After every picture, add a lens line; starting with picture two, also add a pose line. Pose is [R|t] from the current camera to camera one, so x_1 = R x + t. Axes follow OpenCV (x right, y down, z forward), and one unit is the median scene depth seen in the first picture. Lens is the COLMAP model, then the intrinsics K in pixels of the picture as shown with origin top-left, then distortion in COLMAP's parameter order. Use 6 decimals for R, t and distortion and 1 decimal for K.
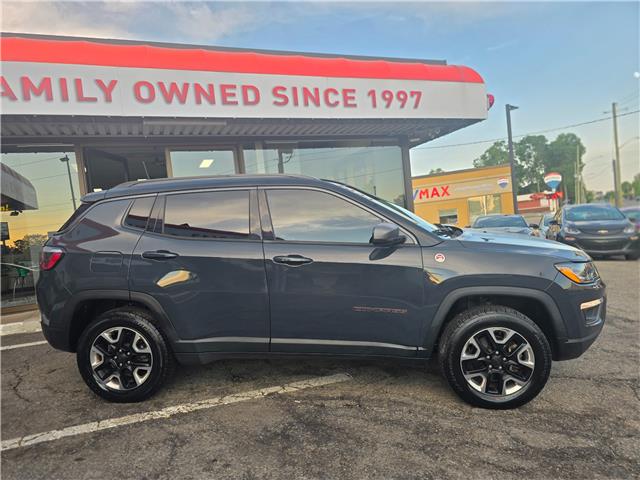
lens RADIAL K [[430.2, 0, 321.9], [0, 430.2, 240.2], [0, 0, 1]] dist [0.034900, -0.043375]
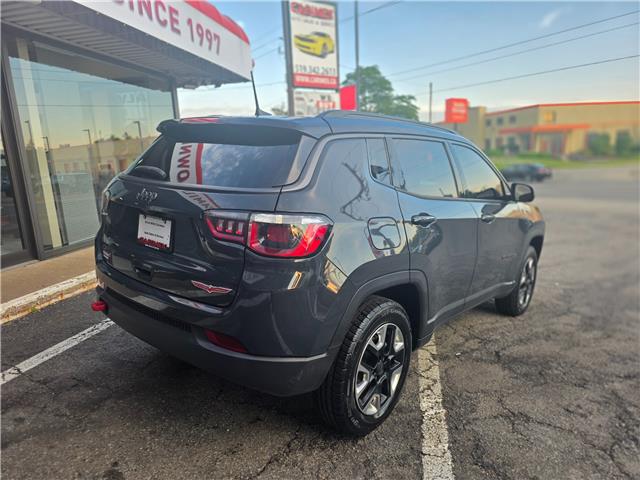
lens RADIAL K [[430.2, 0, 314.0], [0, 430.2, 235.3], [0, 0, 1]] dist [0.034900, -0.043375]
pose [[0.582918, -0.071014, 0.809422, -1.033816], [0.000959, 0.996233, 0.086713, -0.000473], [-0.812531, -0.049770, 0.580790, 0.663885]]
